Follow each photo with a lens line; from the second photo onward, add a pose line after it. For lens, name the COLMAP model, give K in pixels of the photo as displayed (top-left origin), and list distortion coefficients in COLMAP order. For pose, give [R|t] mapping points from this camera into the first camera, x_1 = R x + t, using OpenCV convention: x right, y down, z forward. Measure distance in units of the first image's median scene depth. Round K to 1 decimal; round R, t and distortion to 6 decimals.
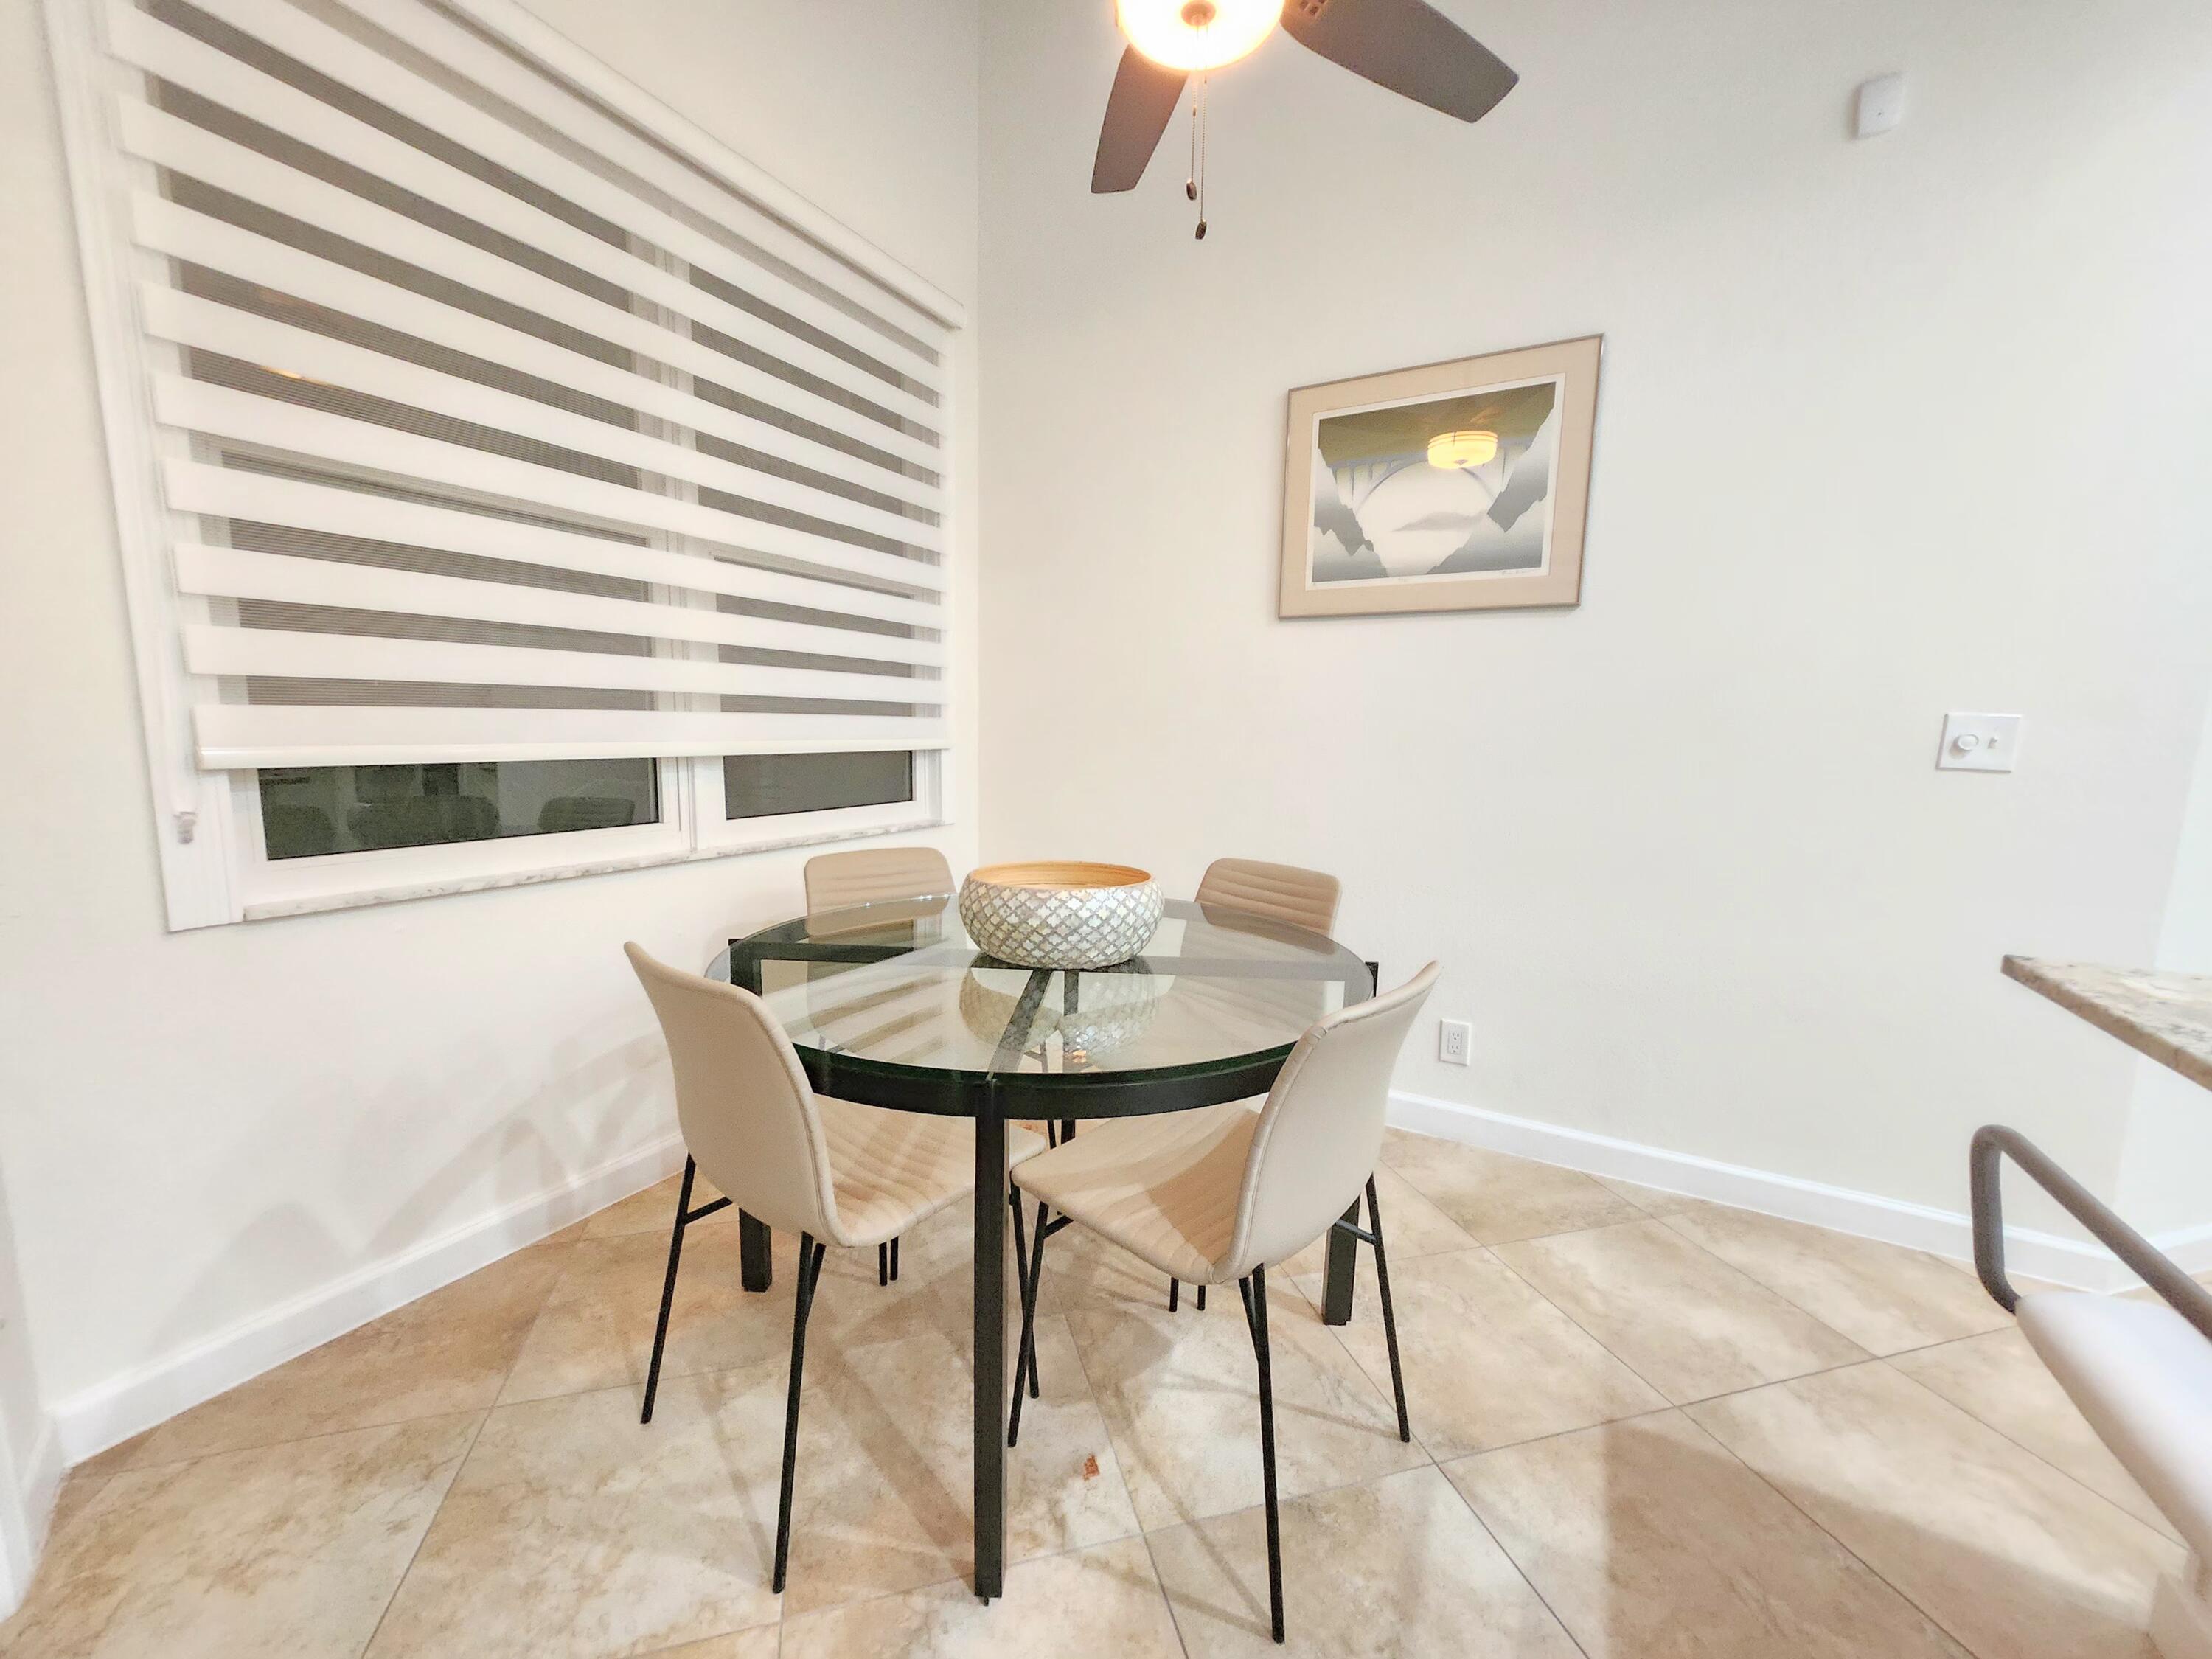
lens RADIAL K [[850.0, 0, 1104.7], [0, 850.0, 887.7], [0, 0, 1]] dist [-0.000010, -0.000031]
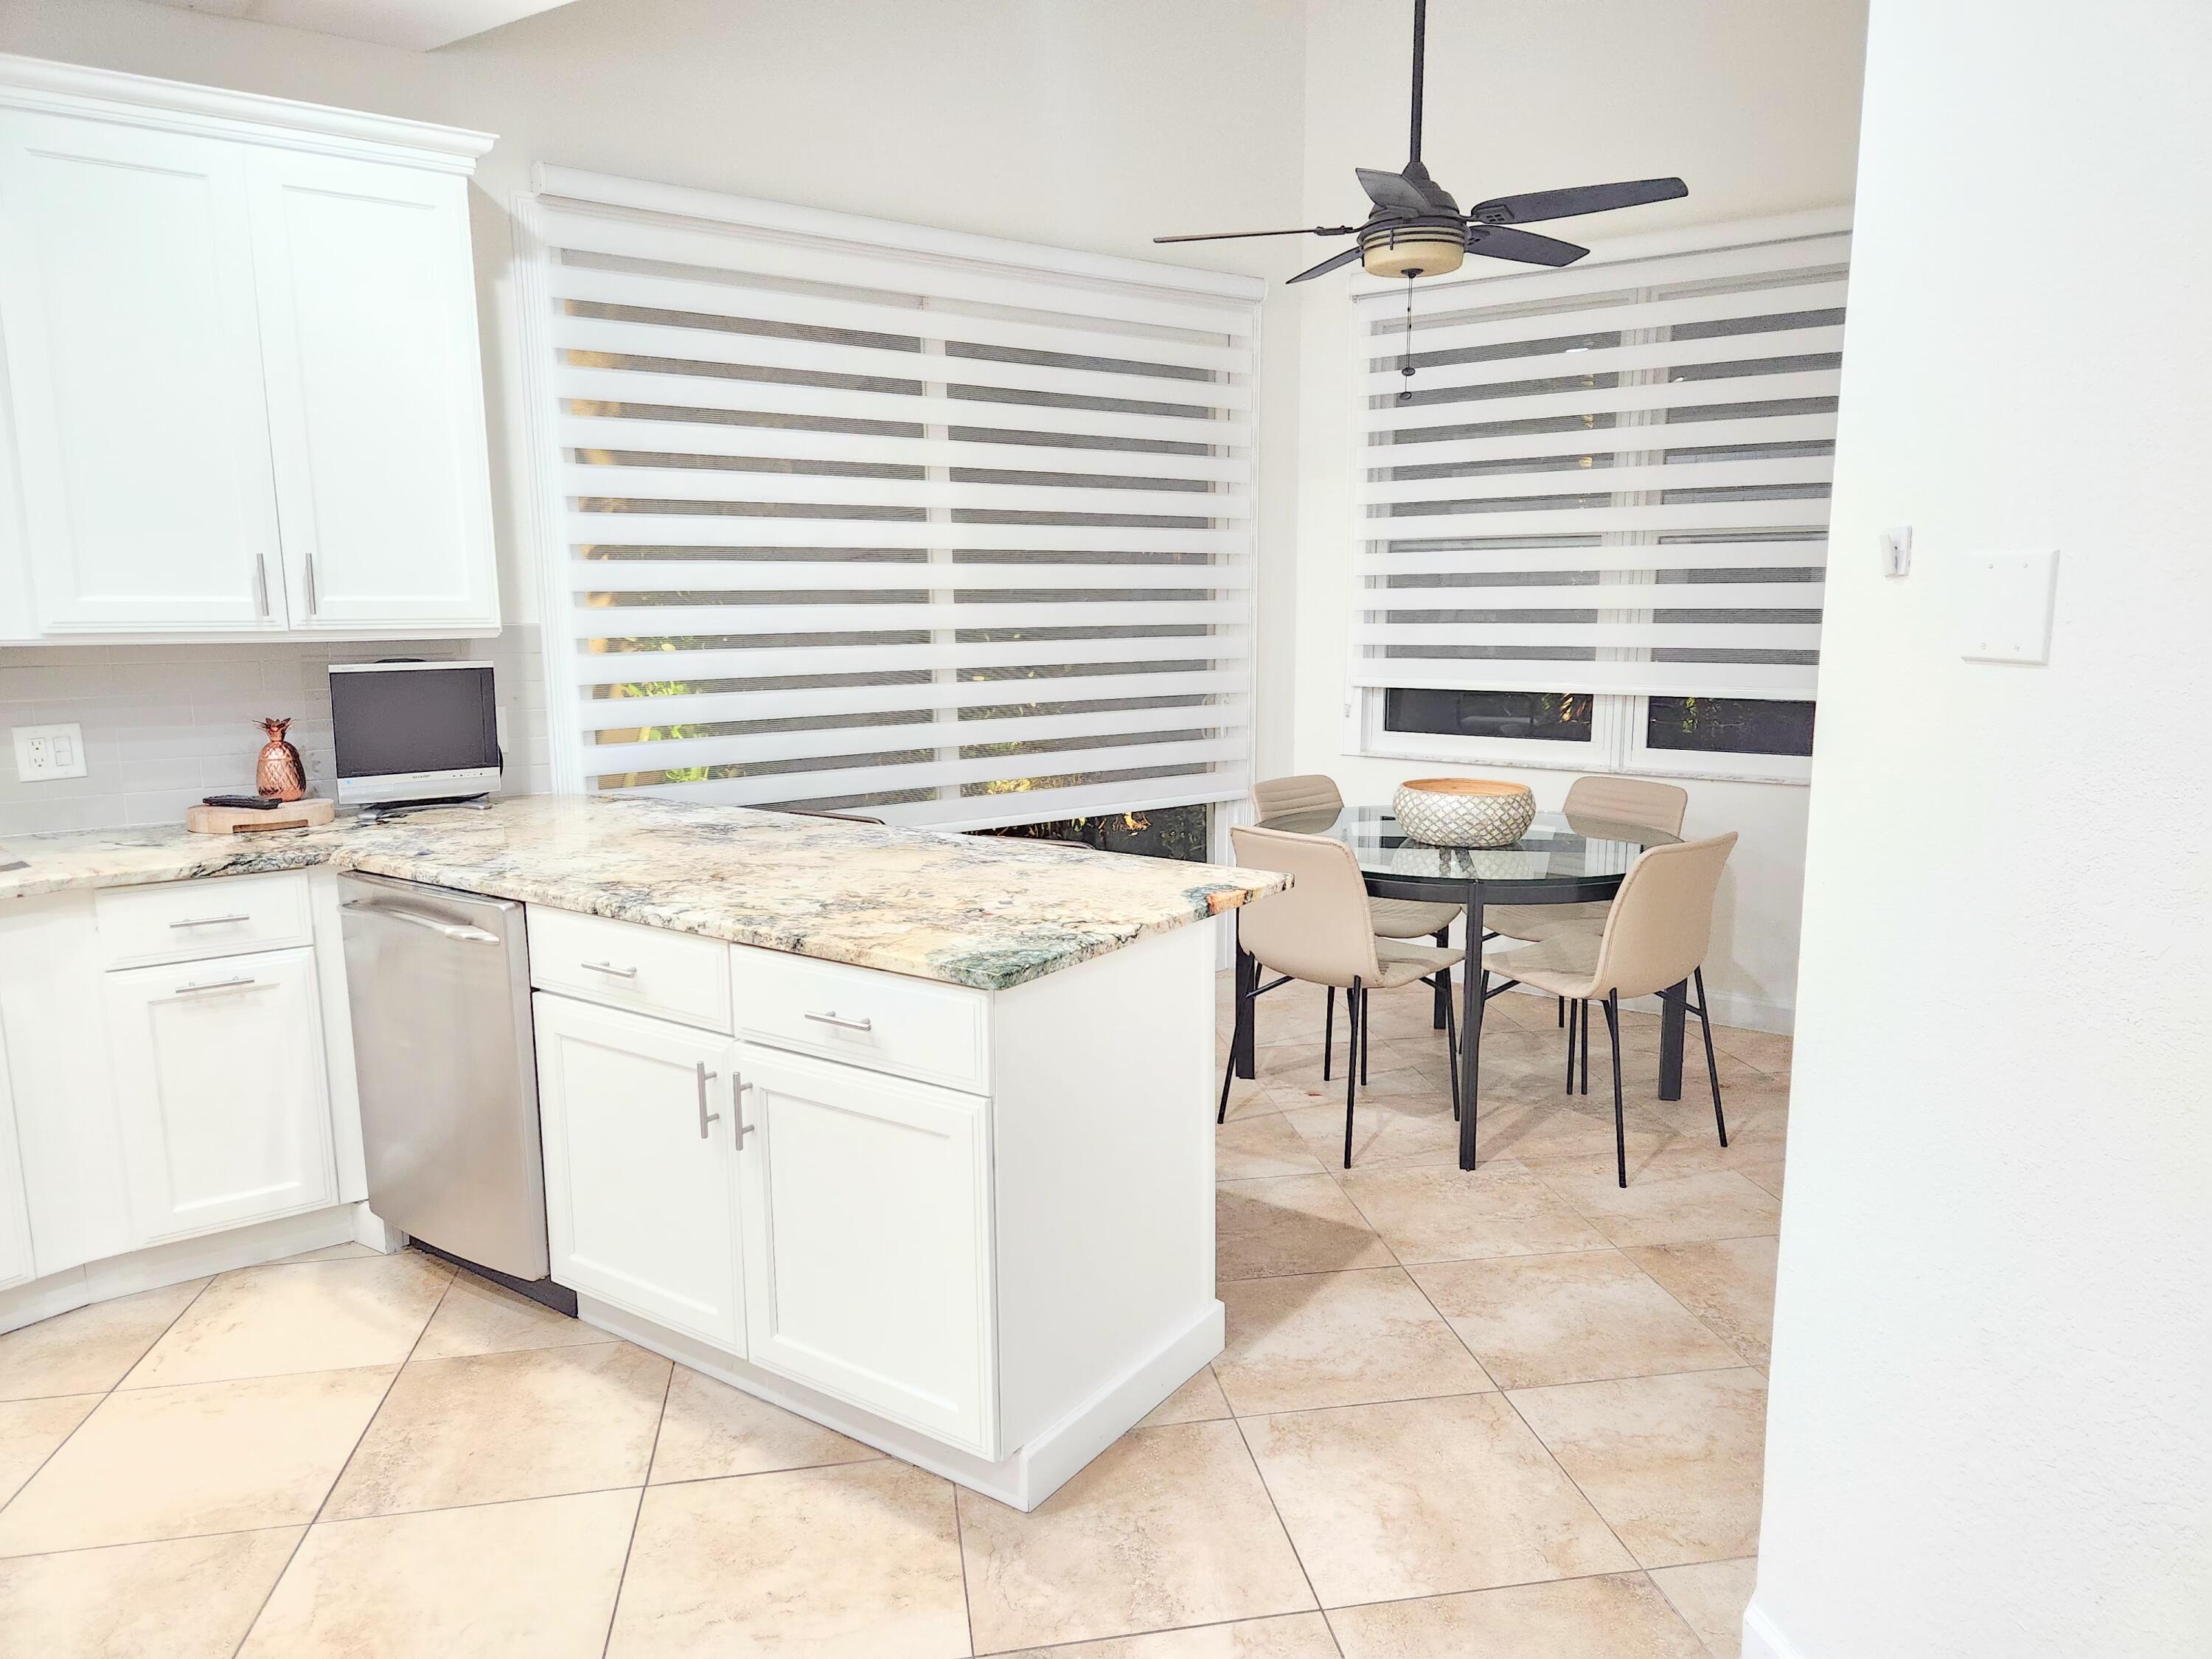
lens RADIAL K [[1470.8, 0, 1106.0], [0, 1470.8, 829.5], [0, 0, 1]] dist [-0.001261, -0.000347]
pose [[-0.112397, 0.129758, -0.985155, 2.244101], [-0.188091, 0.970735, 0.149318, -0.170692], [0.975699, 0.202082, -0.084702, 0.552043]]
